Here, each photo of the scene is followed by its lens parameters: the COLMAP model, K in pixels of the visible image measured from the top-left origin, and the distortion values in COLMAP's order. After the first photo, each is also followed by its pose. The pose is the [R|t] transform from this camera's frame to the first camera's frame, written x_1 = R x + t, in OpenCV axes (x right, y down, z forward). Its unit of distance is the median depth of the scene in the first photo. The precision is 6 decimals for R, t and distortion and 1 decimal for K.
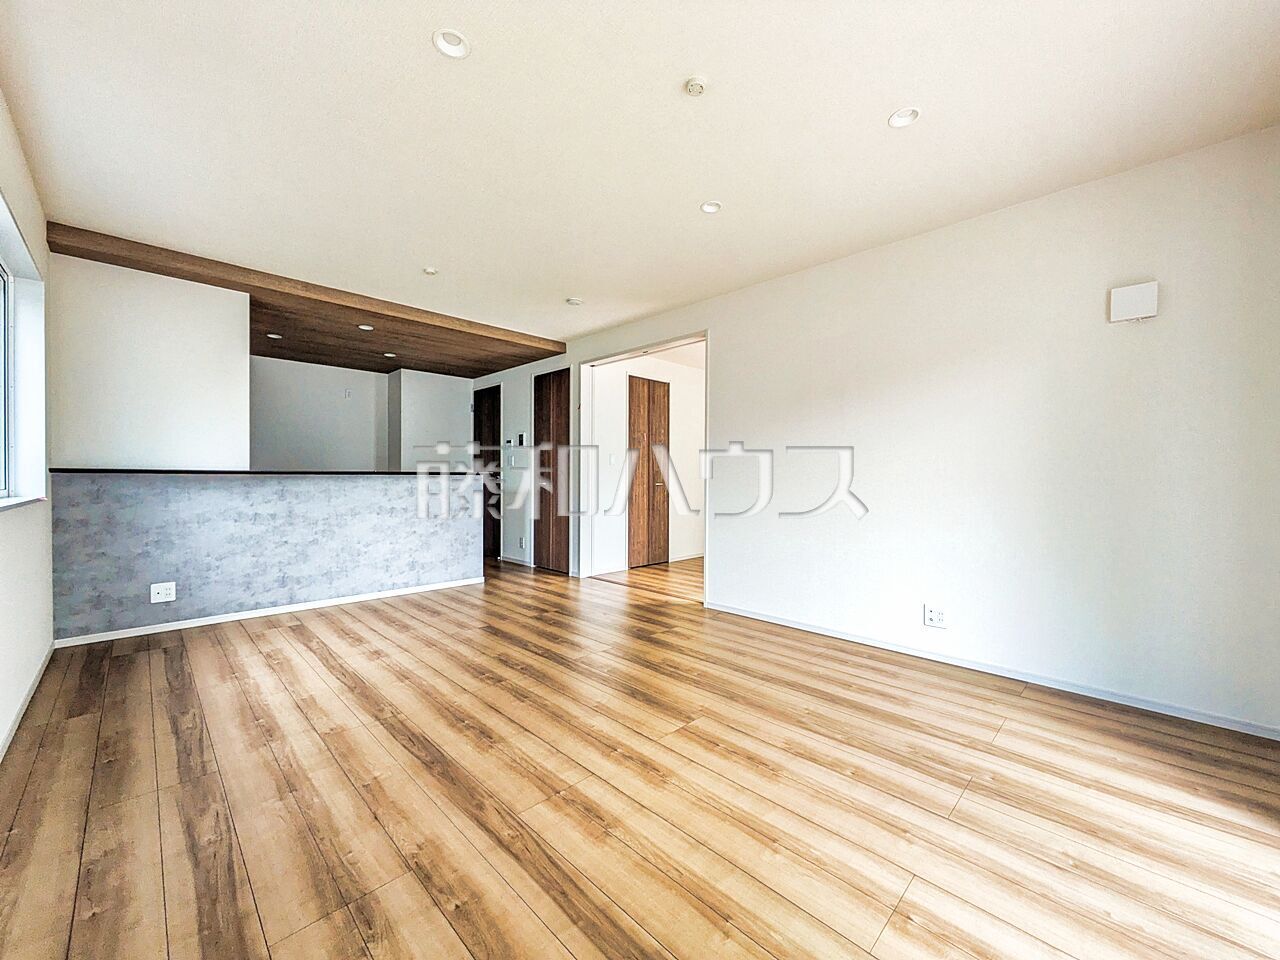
lens RADIAL K [[503.3, 0, 628.5], [0, 503.3, 488.4], [0, 0, 1]] dist [-0.001007, 0.000494]
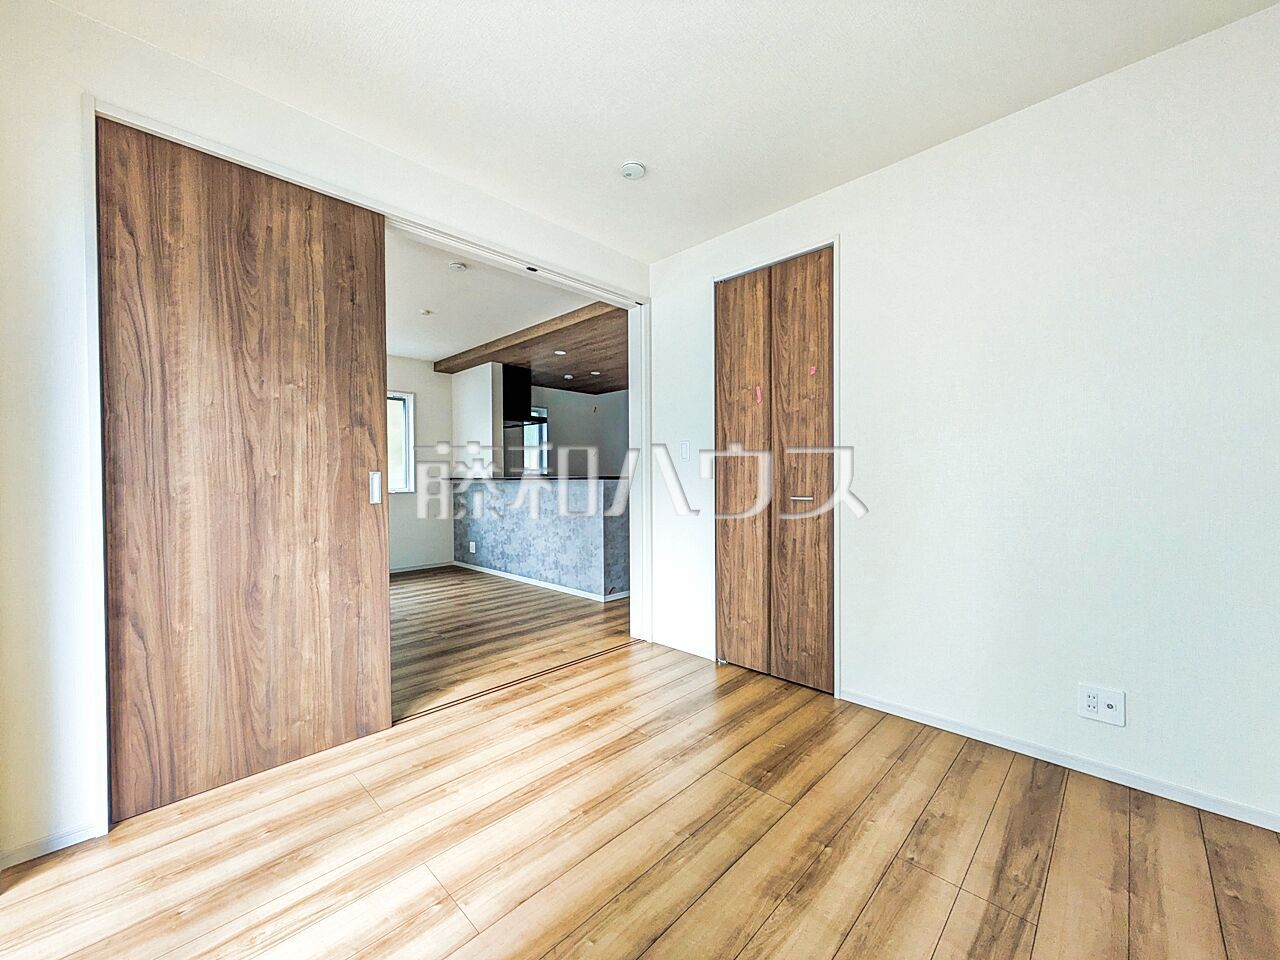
lens RADIAL K [[503.3, 0, 634.3], [0, 503.3, 480.3], [0, 0, 1]] dist [-0.001007, 0.000494]
pose [[0.030576, 0.002424, -0.999530, 0.644036], [-0.013294, 0.999910, 0.002018, -0.029721], [0.999444, 0.013226, 0.030605, 1.136757]]
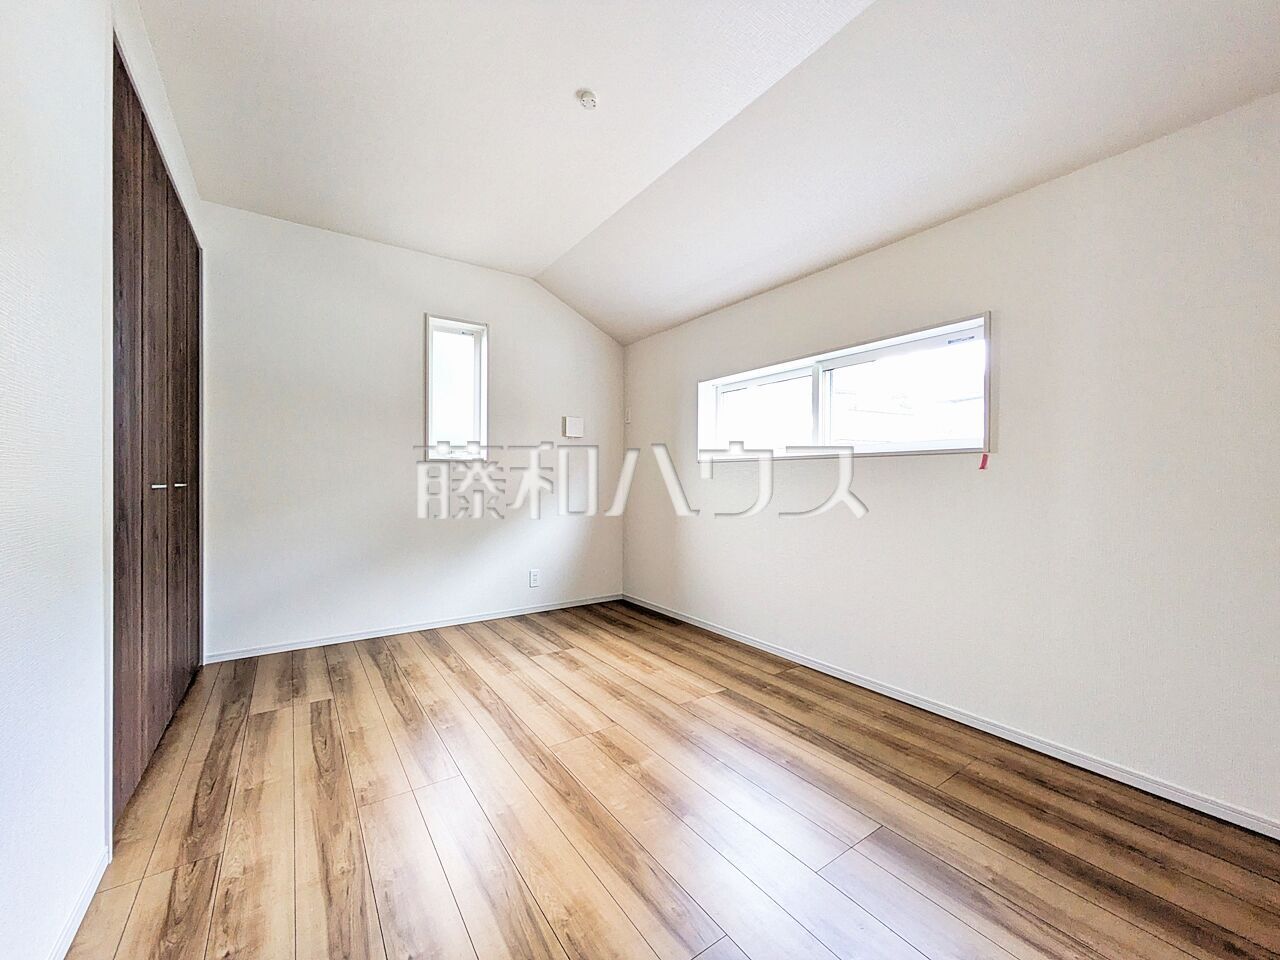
lens RADIAL K [[503.3, 0, 648.7], [0, 503.3, 483.6], [0, 0, 1]] dist [-0.001007, 0.000494]
pose [[0.989912, 0.012916, -0.141095, -0.231651], [-0.013746, 0.999893, -0.004905, -0.003455], [0.141016, 0.006795, 0.989984, 0.239807]]
